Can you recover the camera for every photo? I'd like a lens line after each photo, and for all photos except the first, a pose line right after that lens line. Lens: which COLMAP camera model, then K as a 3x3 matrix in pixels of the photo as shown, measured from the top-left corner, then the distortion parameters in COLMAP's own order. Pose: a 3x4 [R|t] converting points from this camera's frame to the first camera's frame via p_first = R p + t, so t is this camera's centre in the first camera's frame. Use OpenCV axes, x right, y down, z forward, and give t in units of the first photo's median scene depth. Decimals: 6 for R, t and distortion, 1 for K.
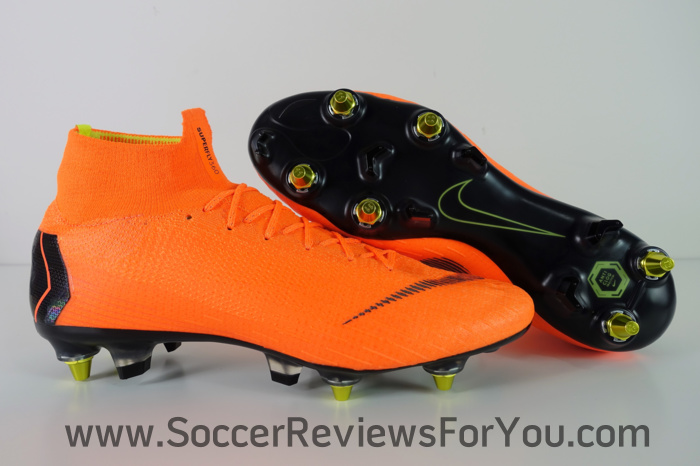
lens RADIAL K [[481.6, 0, 350.0], [0, 481.6, 233.0], [0, 0, 1]] dist [0.008777, 0.002562]
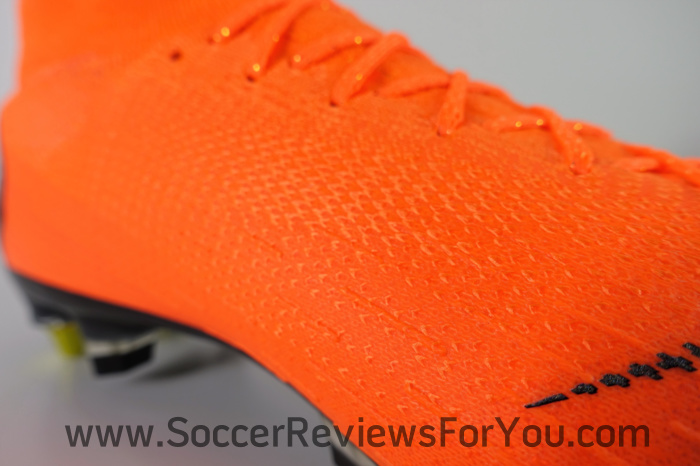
lens RADIAL K [[473.4, 0, 350.2], [0, 473.4, 243.0], [0, 0, 1]] dist [0.001781, 0.002391]
pose [[0.903058, 0.100640, -0.417561, -0.002721], [-0.054252, 0.991102, 0.121546, 0.072350], [0.426078, -0.087109, 0.900483, 0.674068]]
